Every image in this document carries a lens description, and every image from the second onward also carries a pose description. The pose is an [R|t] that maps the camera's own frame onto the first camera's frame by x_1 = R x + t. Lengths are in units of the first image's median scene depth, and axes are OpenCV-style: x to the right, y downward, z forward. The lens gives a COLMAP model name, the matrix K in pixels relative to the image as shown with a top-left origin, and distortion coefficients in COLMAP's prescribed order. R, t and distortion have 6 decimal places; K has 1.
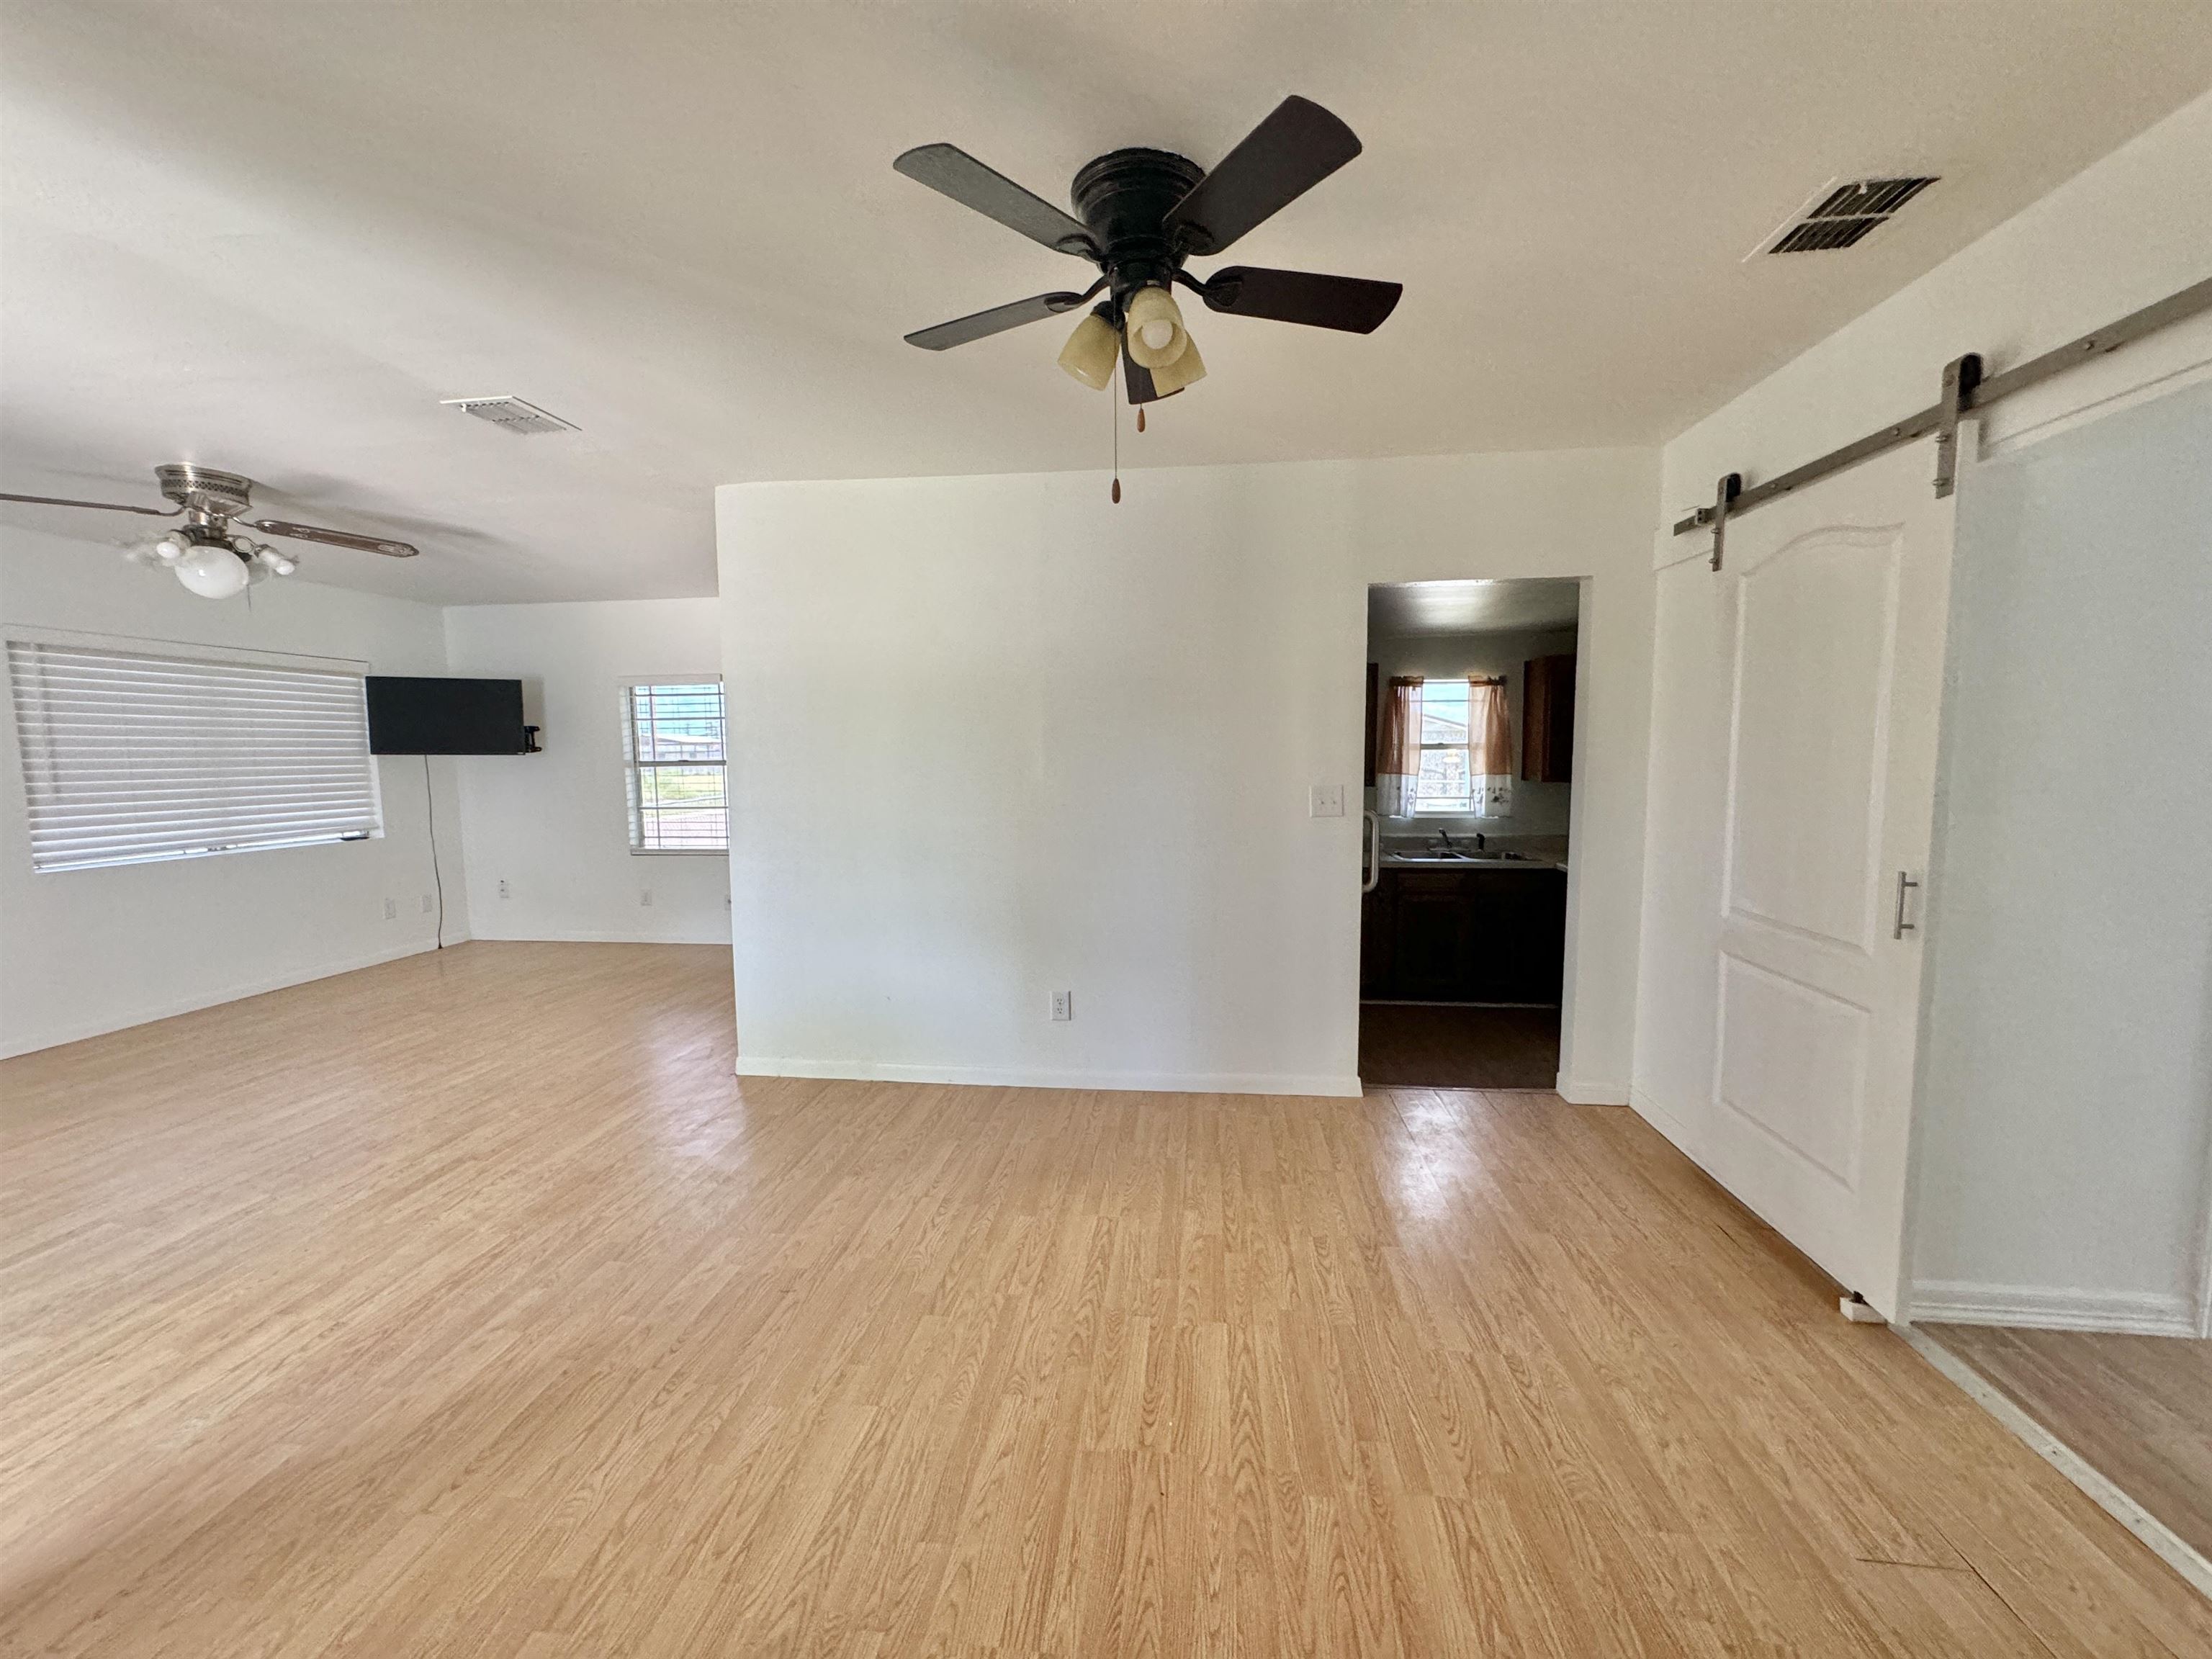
lens RADIAL K [[879.0, 0, 1106.4], [0, 879.0, 839.6], [0, 0, 1]] dist [-0.002082, 0.000372]
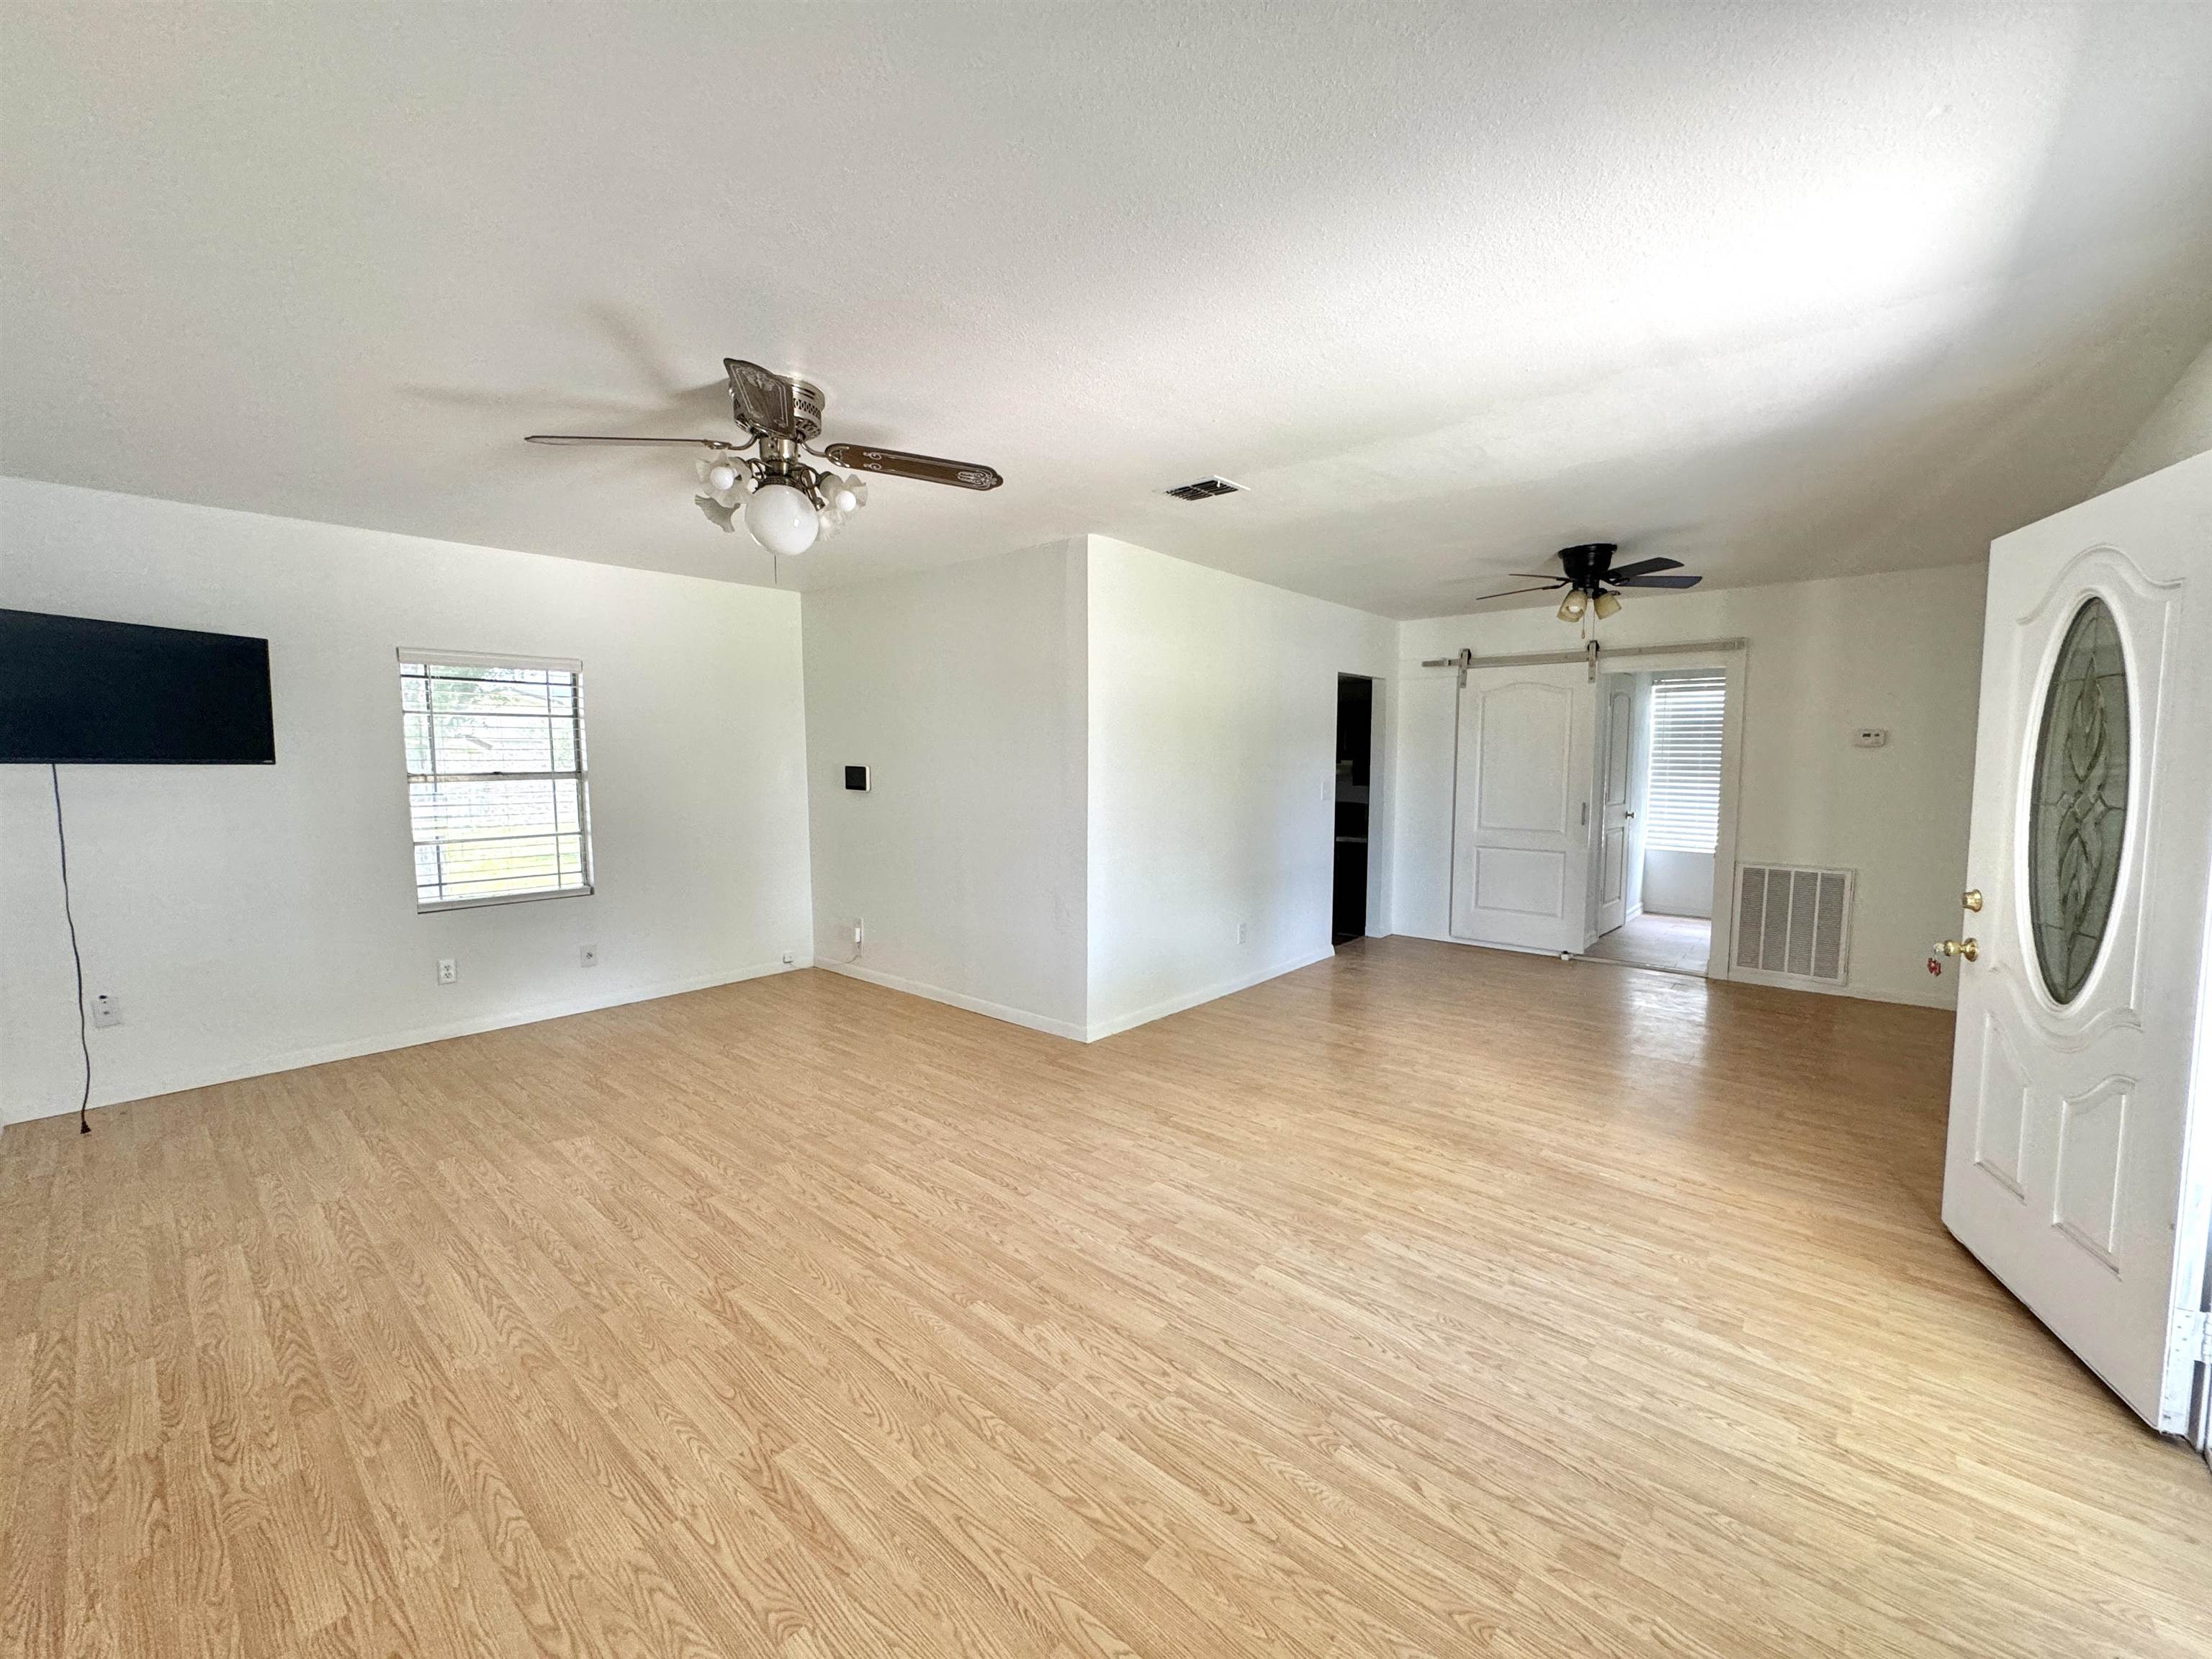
lens RADIAL K [[886.5, 0, 1106.0], [0, 886.5, 829.5], [0, 0, 1]] dist [0.002835, 0.000199]
pose [[0.571119, -0.057930, 0.818821, -1.848601], [0.080092, 0.996680, 0.014650, -0.032876], [-0.816951, 0.057214, 0.573862, 0.425893]]
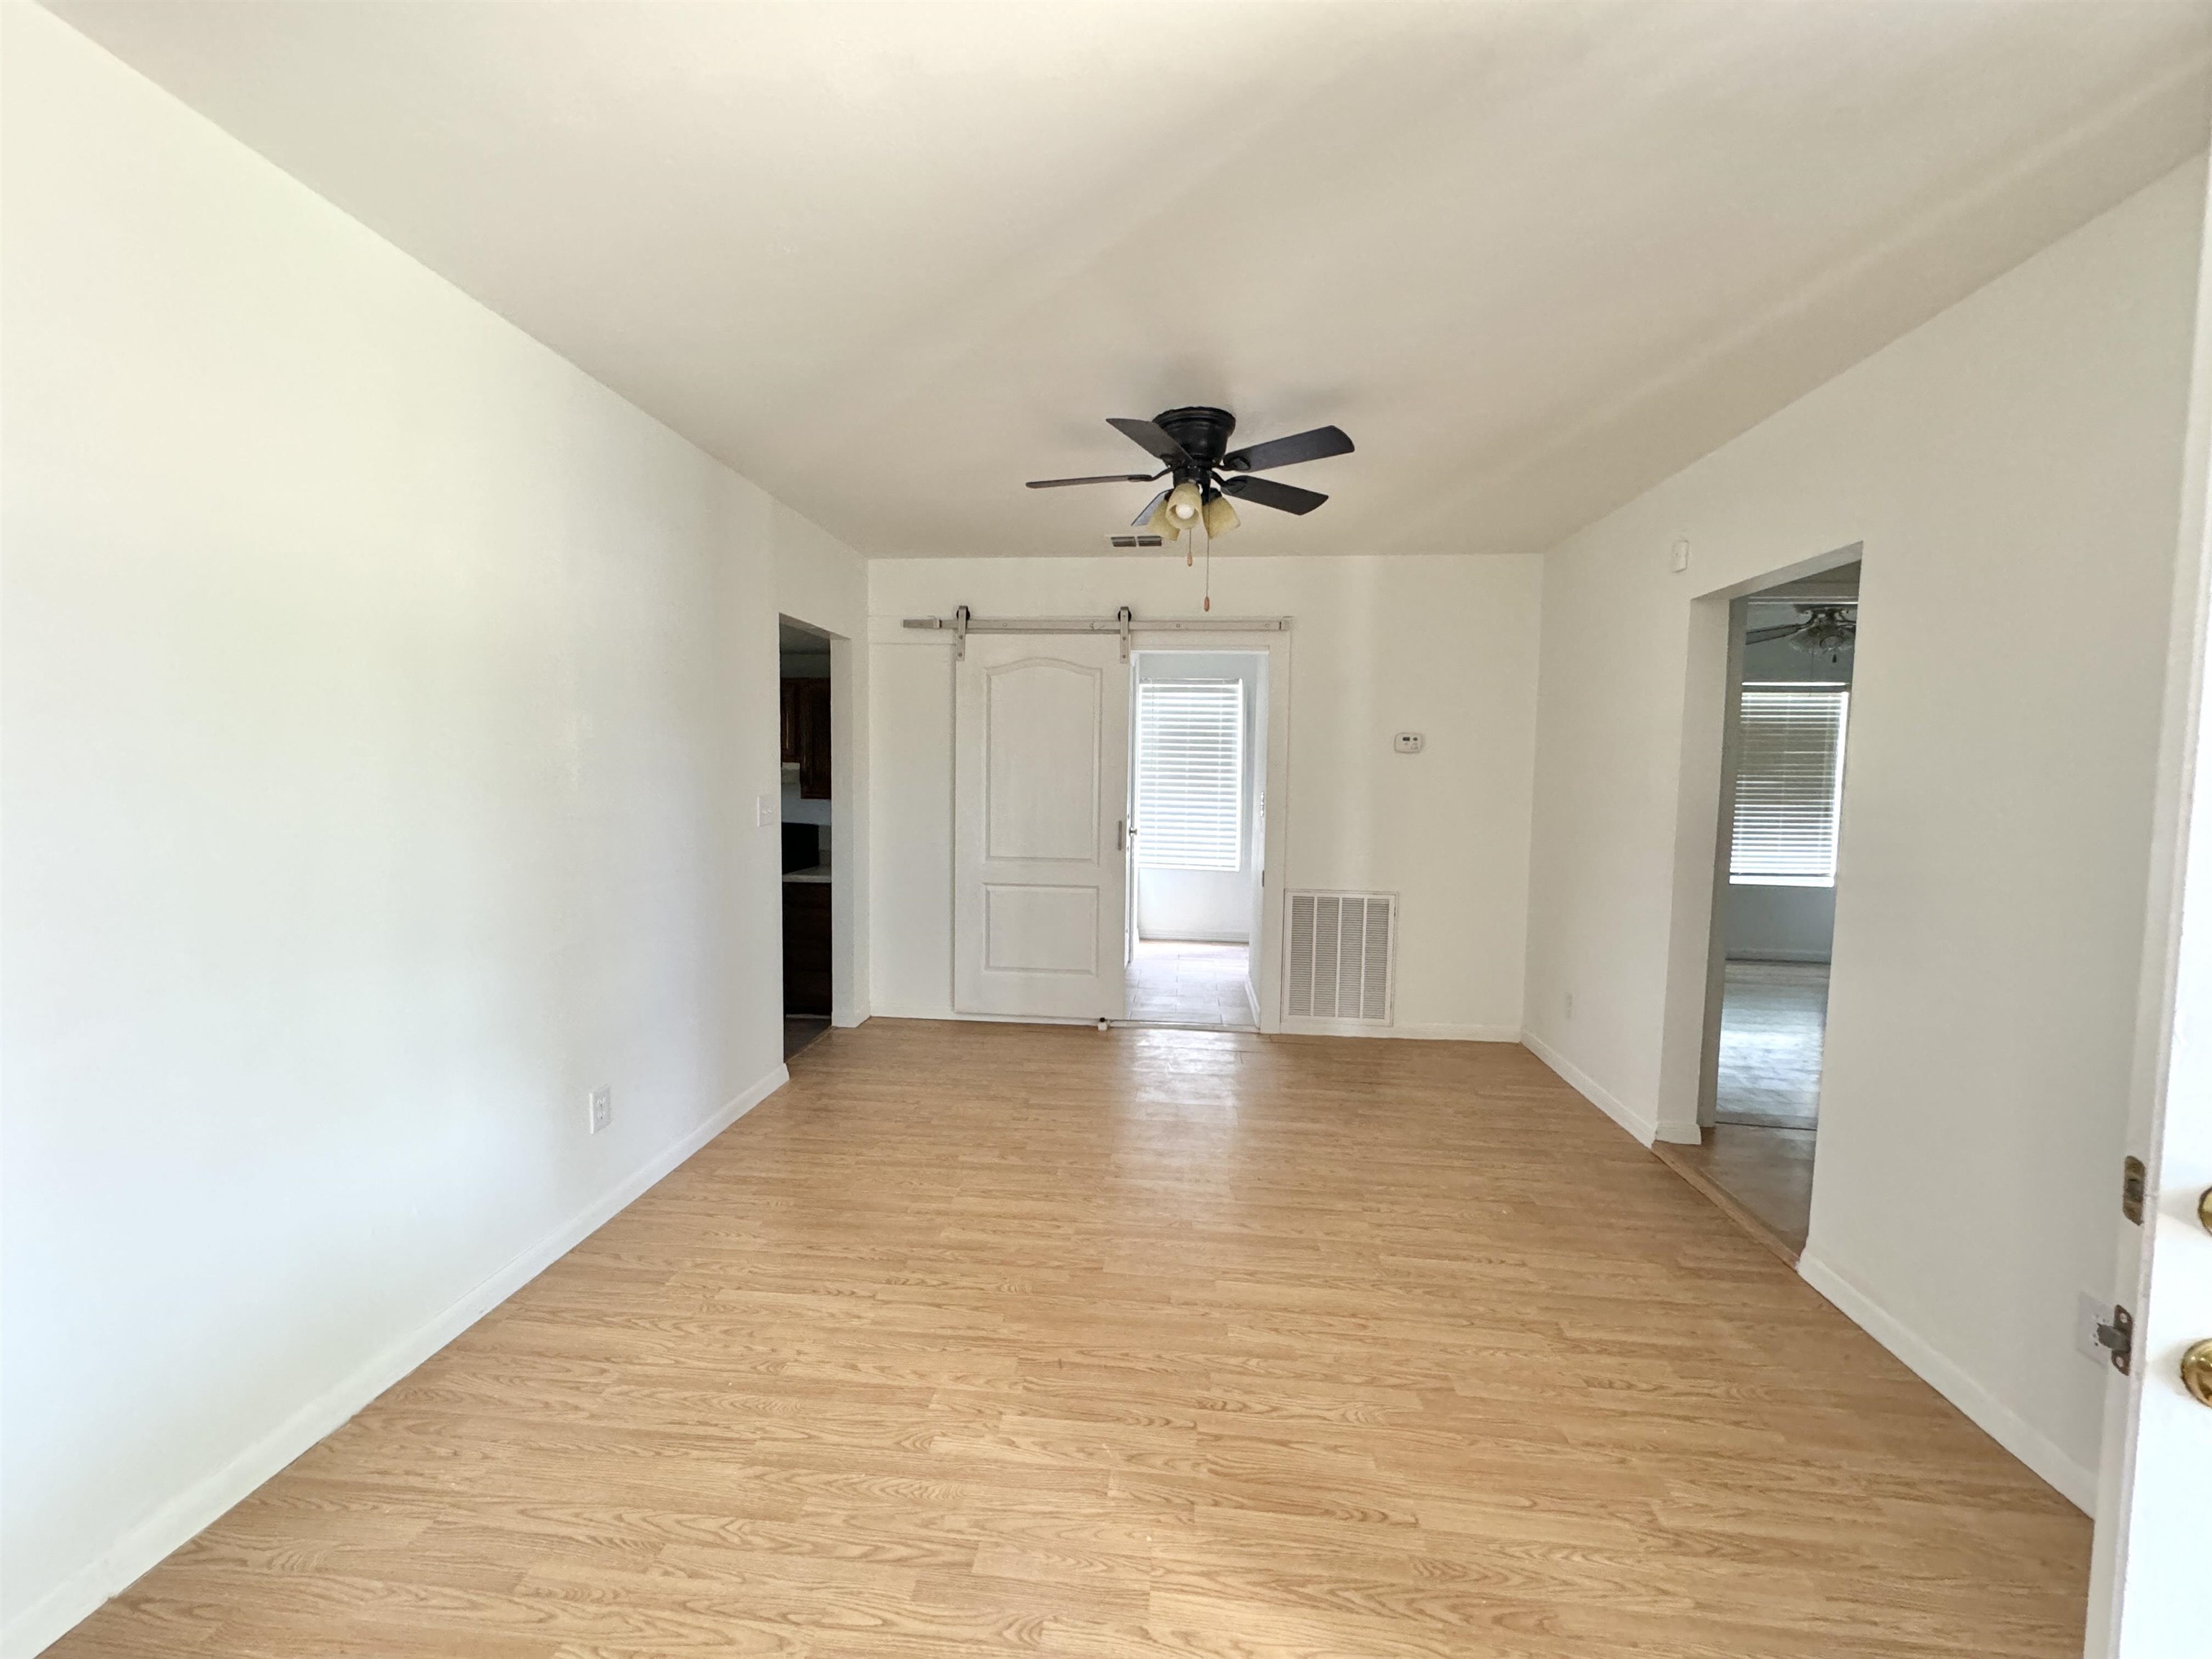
lens RADIAL K [[886.5, 0, 1106.0], [0, 886.5, 829.5], [0, 0, 1]] dist [0.002835, 0.000199]
pose [[-0.013361, -0.057573, 0.998252, -1.018825], [0.091271, 0.994103, 0.058555, -0.055737], [-0.995736, 0.091894, -0.008027, 0.760785]]
